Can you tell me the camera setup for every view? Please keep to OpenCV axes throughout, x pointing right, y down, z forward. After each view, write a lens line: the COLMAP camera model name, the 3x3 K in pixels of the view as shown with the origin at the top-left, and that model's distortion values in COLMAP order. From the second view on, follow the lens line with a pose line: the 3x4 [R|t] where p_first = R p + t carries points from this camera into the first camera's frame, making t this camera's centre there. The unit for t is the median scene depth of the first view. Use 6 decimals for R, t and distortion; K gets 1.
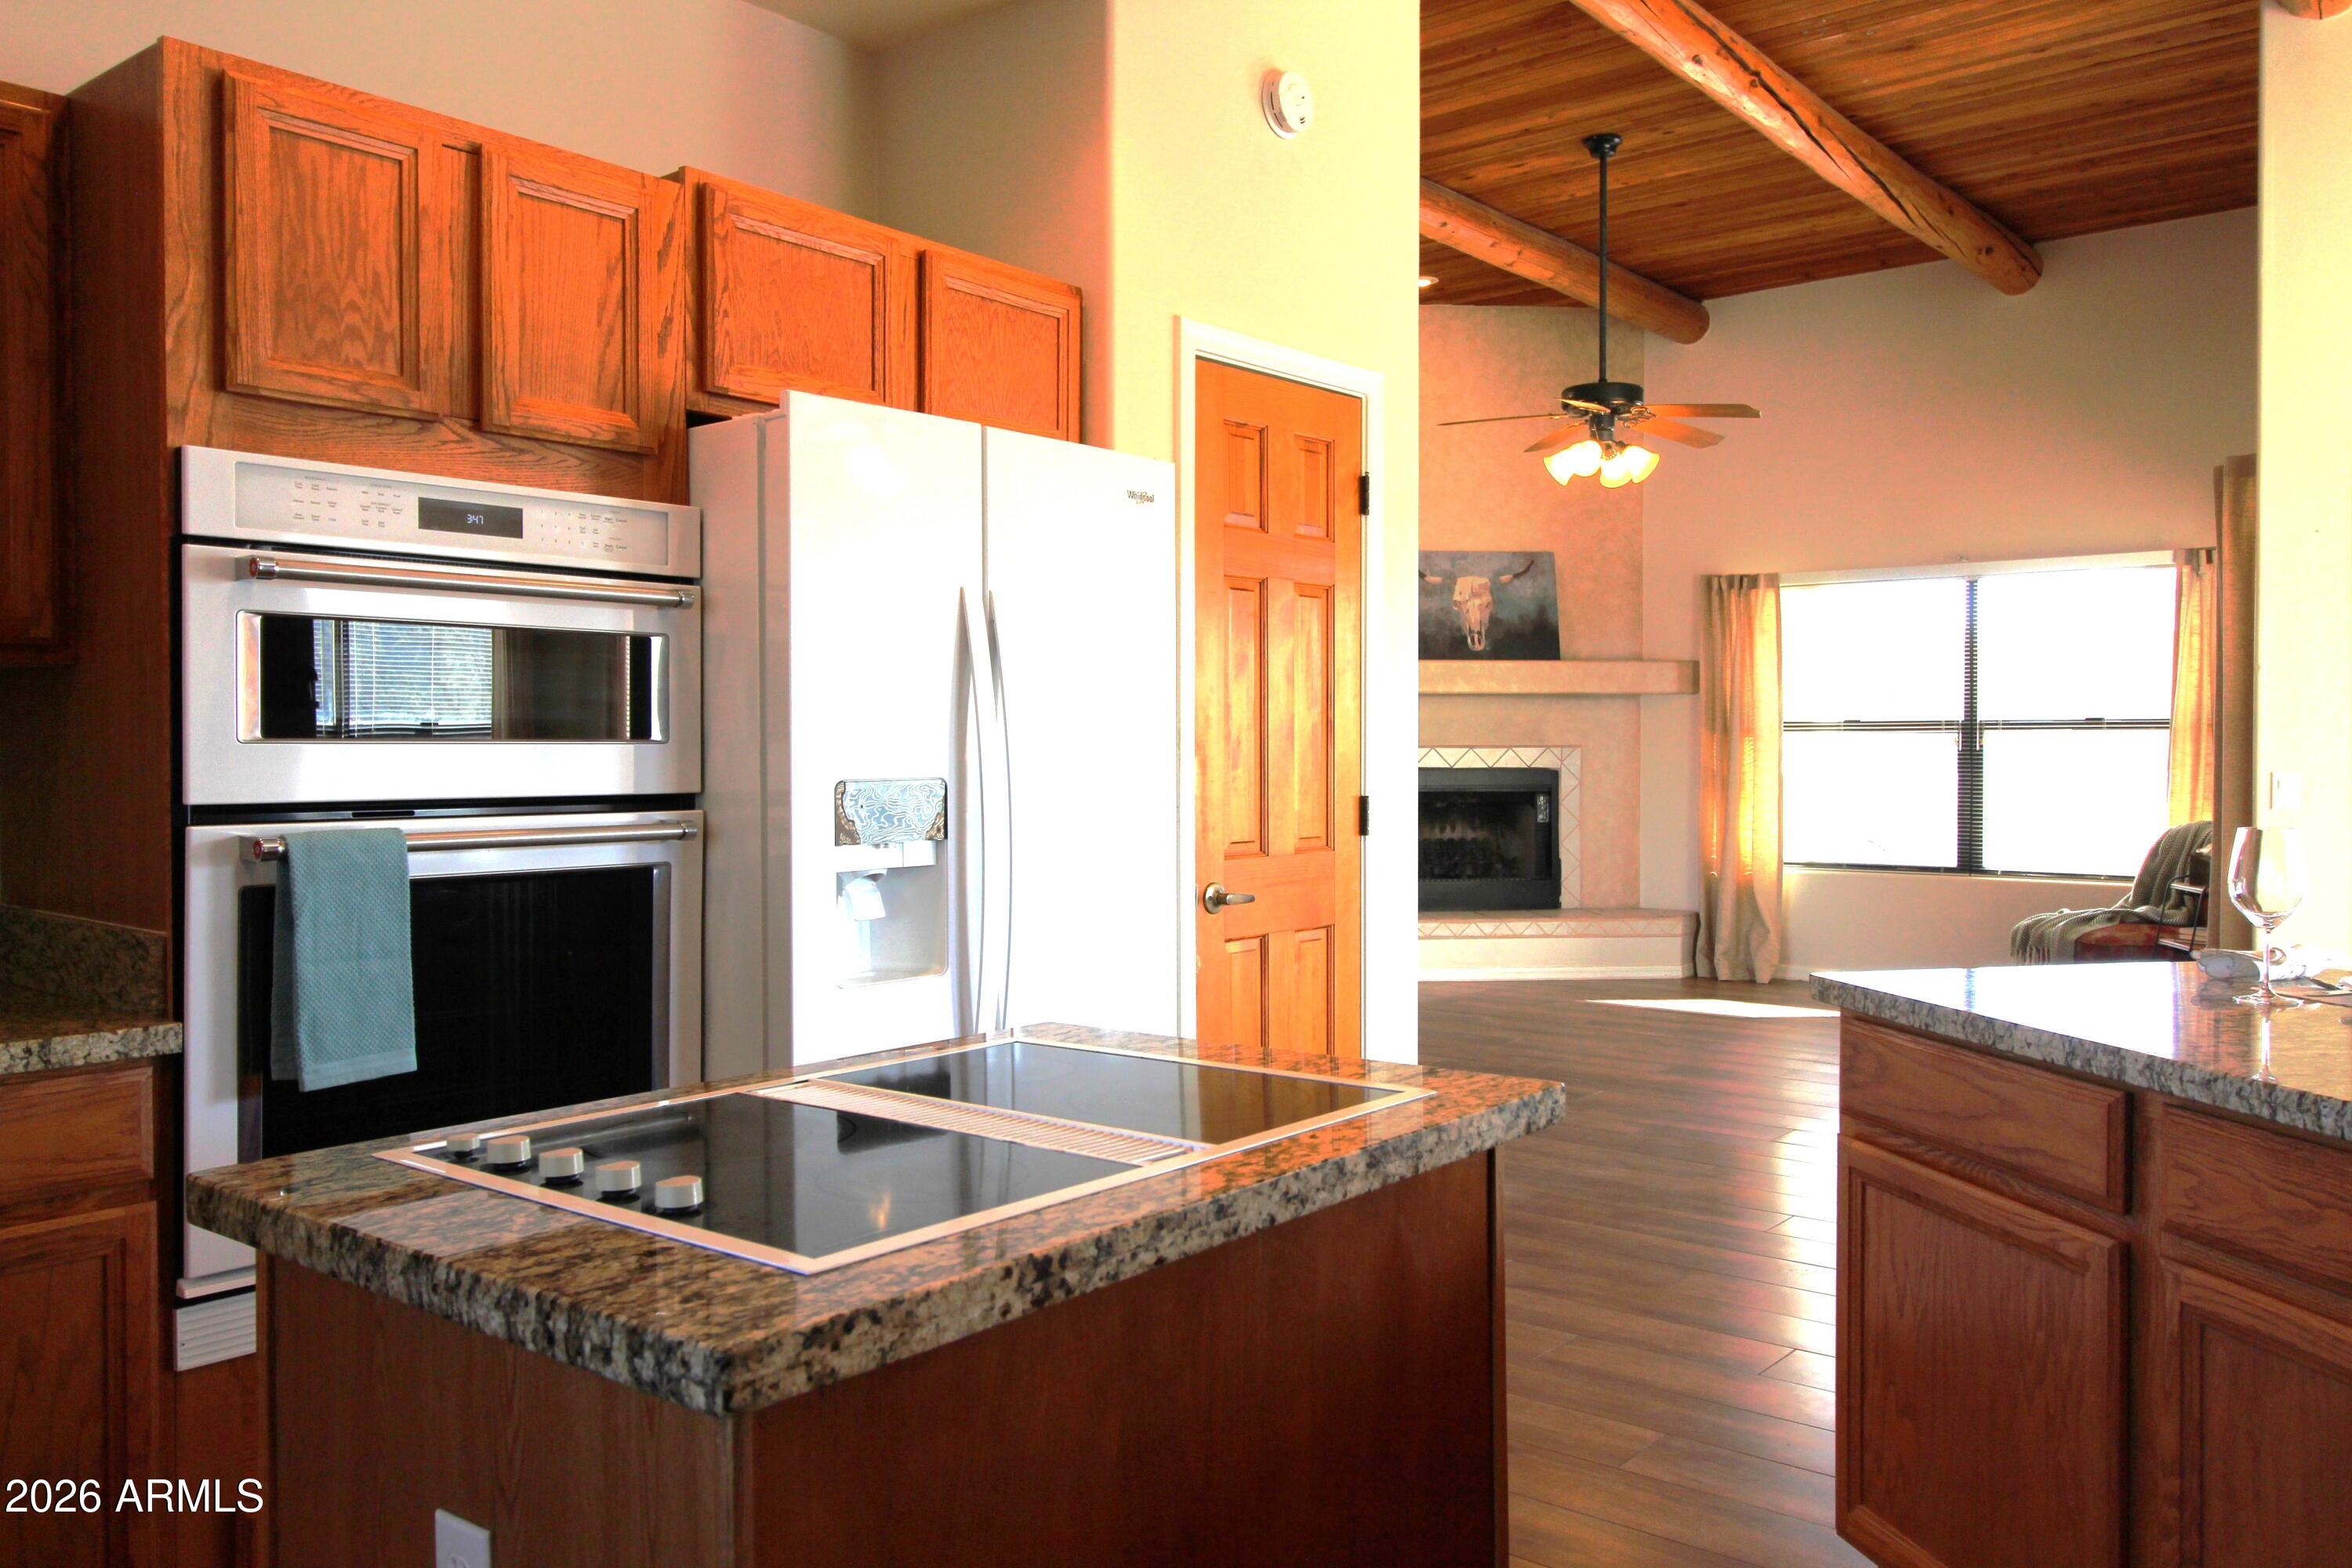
lens RADIAL K [[1789.0, 0, 1191.9], [0, 1789.0, 775.6], [0, 0, 1]] dist [0.017003, -0.013352]
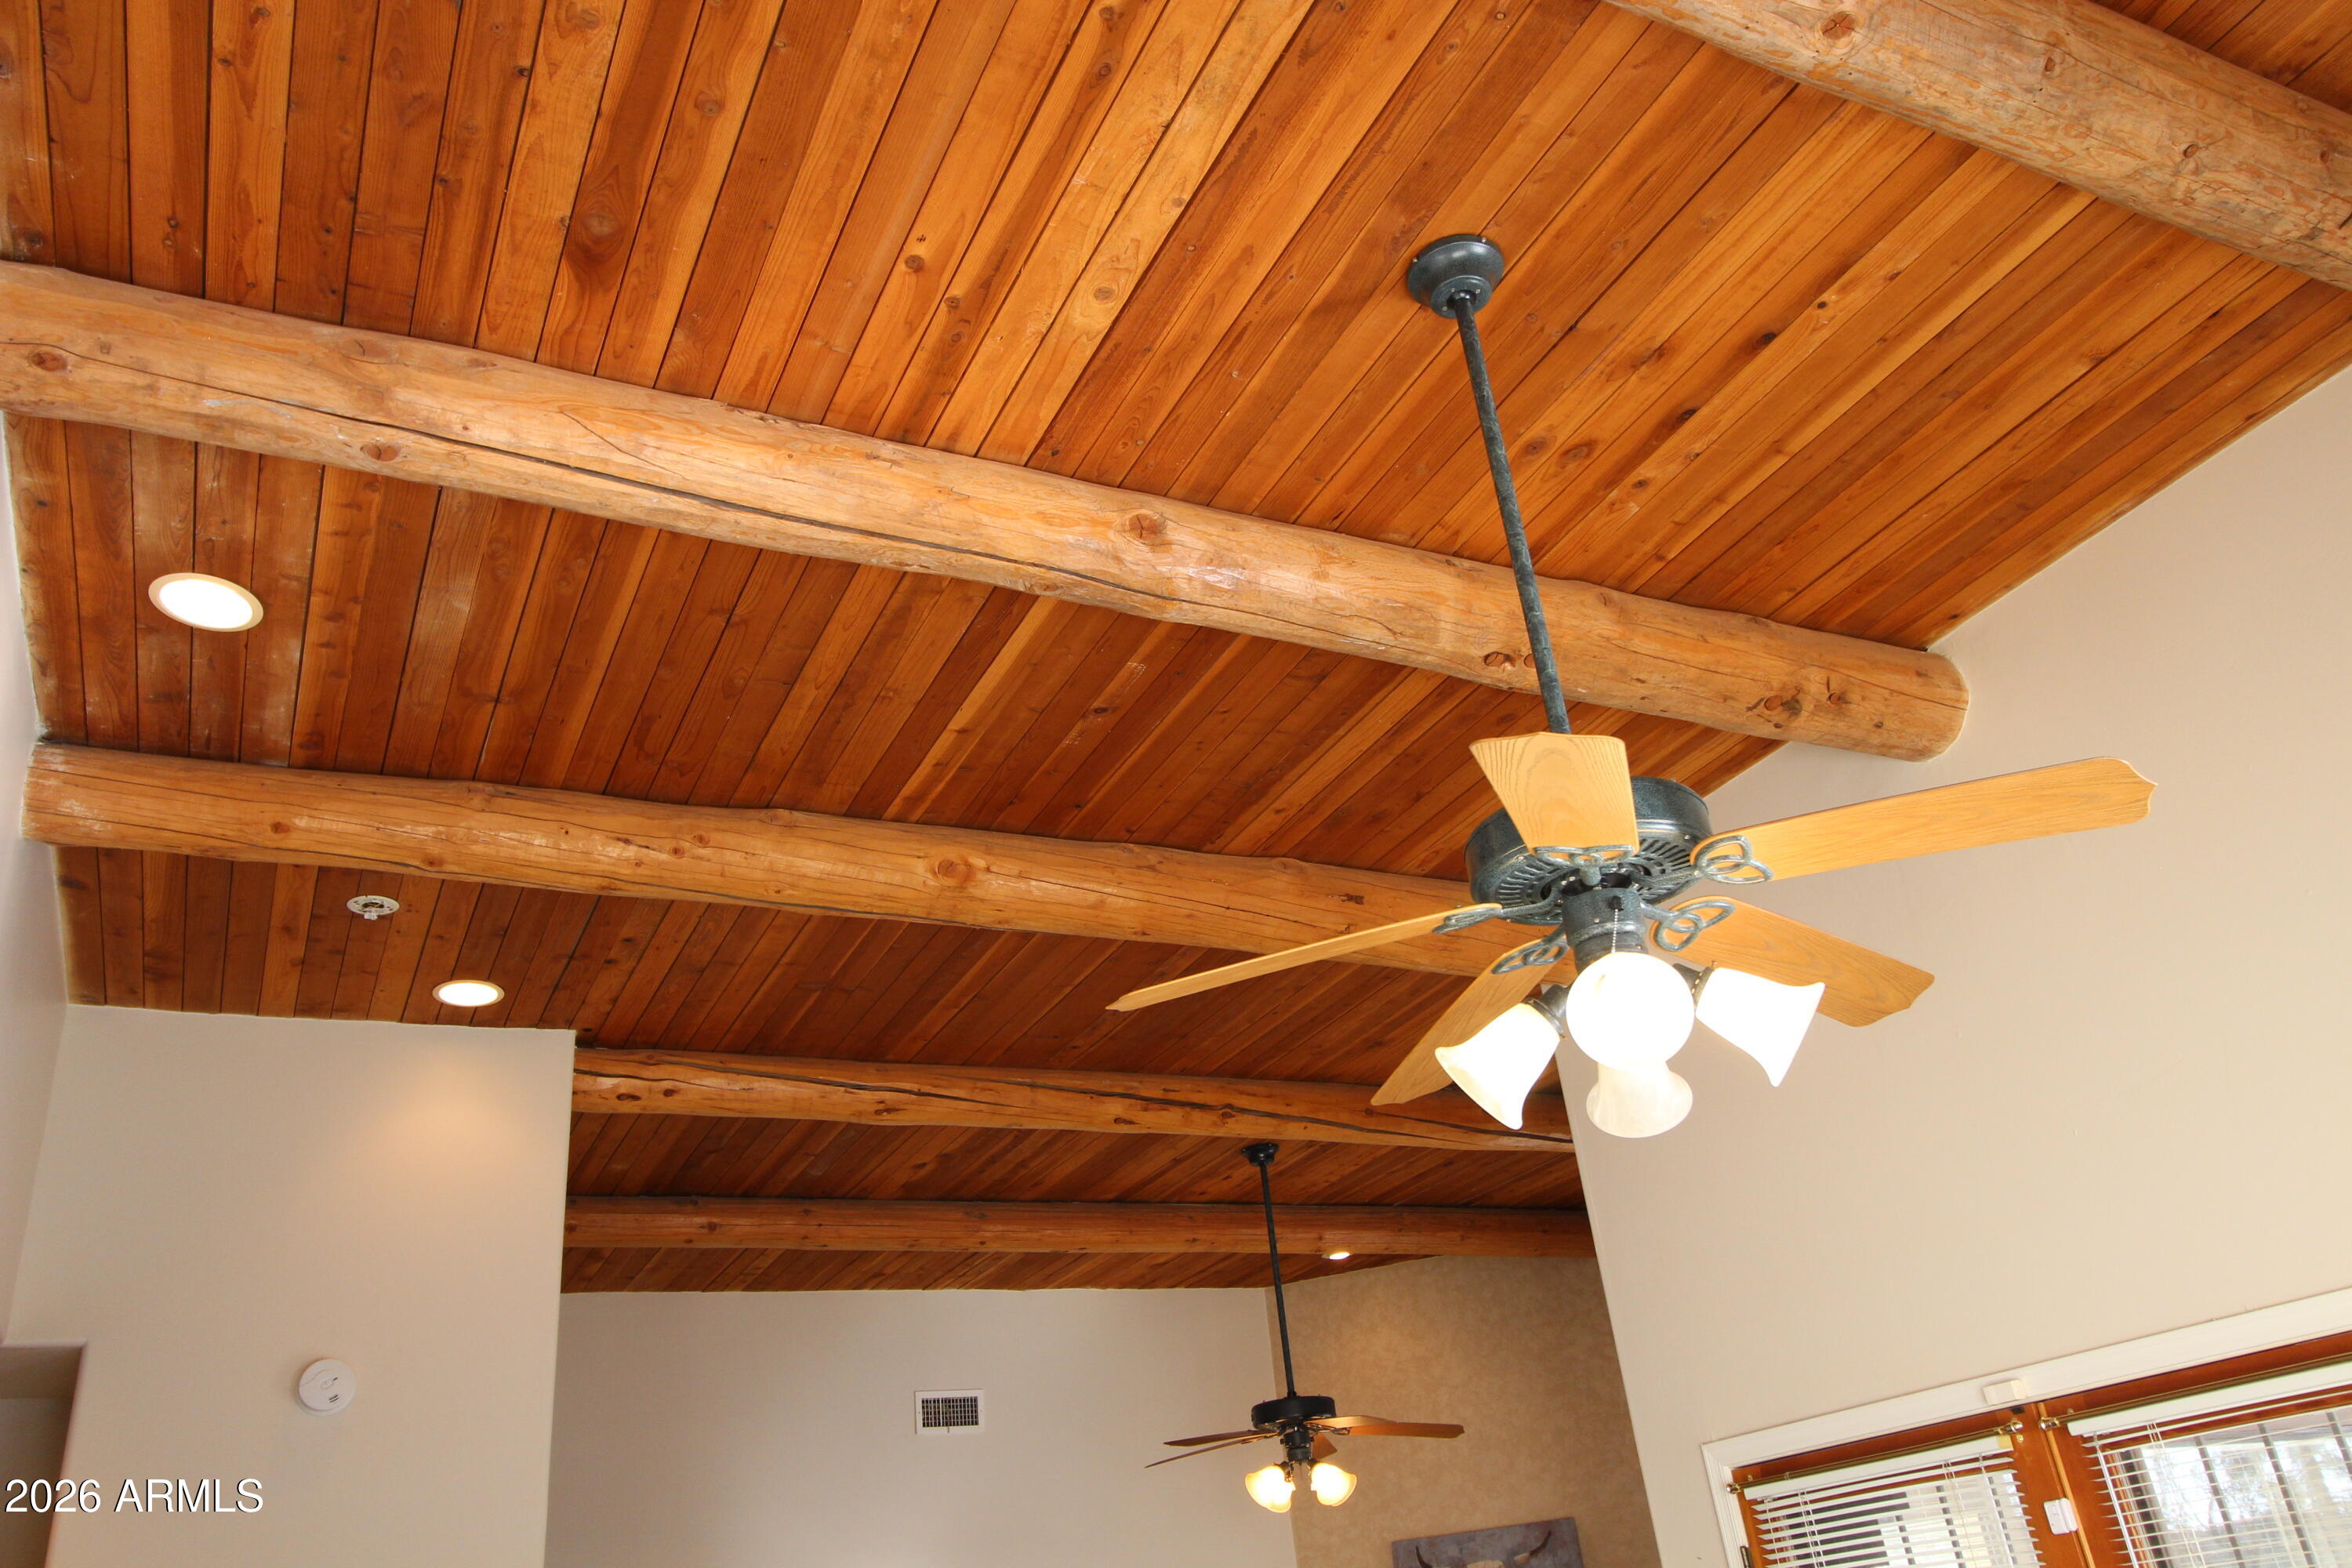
lens RADIAL K [[1787.6, 0, 1183.9], [0, 1787.6, 768.9], [0, 0, 1]] dist [0.016650, -0.005052]
pose [[0.901453, -0.275785, -0.333653, 0.432187], [0.093883, 0.876994, -0.471240, -0.049569], [0.422573, 0.393476, 0.816461, 0.044381]]
